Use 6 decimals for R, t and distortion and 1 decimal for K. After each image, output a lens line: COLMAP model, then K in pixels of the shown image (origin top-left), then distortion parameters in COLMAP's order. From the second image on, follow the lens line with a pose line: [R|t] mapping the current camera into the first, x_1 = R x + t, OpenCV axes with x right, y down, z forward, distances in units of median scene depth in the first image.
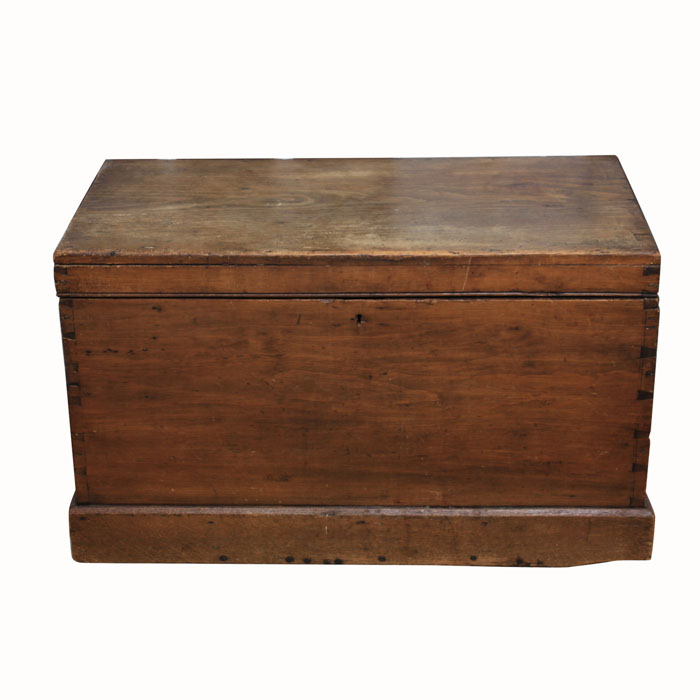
lens RADIAL K [[1596.5, 0, 331.9], [0, 1596.5, 342.9], [0, 0, 1]] dist [0.027129, 0.000000]
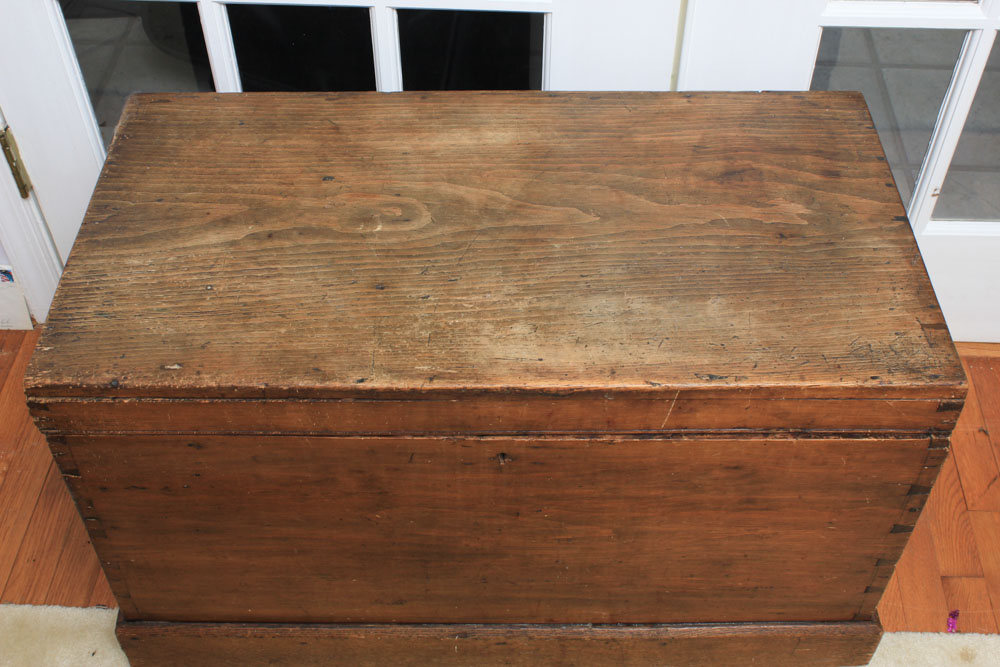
lens RADIAL K [[1196.0, 0, 501.4], [0, 1196.0, 339.0], [0, 0, 1]] dist [-0.086245, 0.000000]
pose [[0.999190, -0.013115, 0.038041, -0.001486], [-0.002607, 0.922301, 0.386463, -0.243791], [-0.040154, -0.386249, 0.921520, 0.544022]]
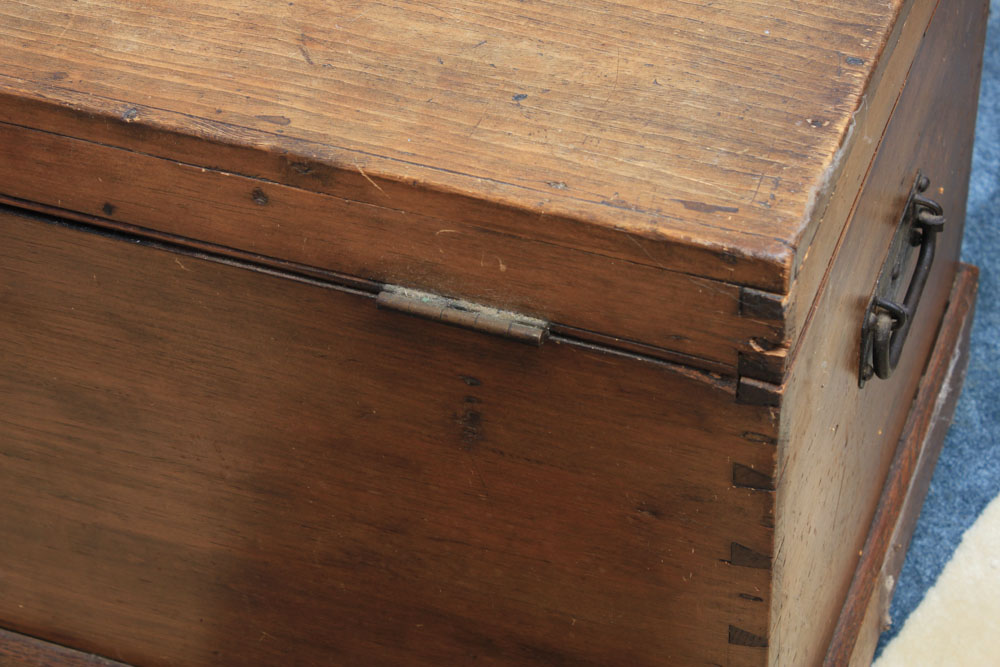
lens RADIAL K [[2395.9, 0, 501.4], [0, 2395.9, 335.3], [0, 0, 1]] dist [0.073504, 0.000000]
pose [[-0.944469, -0.185407, 0.271299, -0.228011], [0.180206, 0.398148, 0.899447, -0.503868], [-0.274781, 0.898389, -0.342627, 1.301279]]
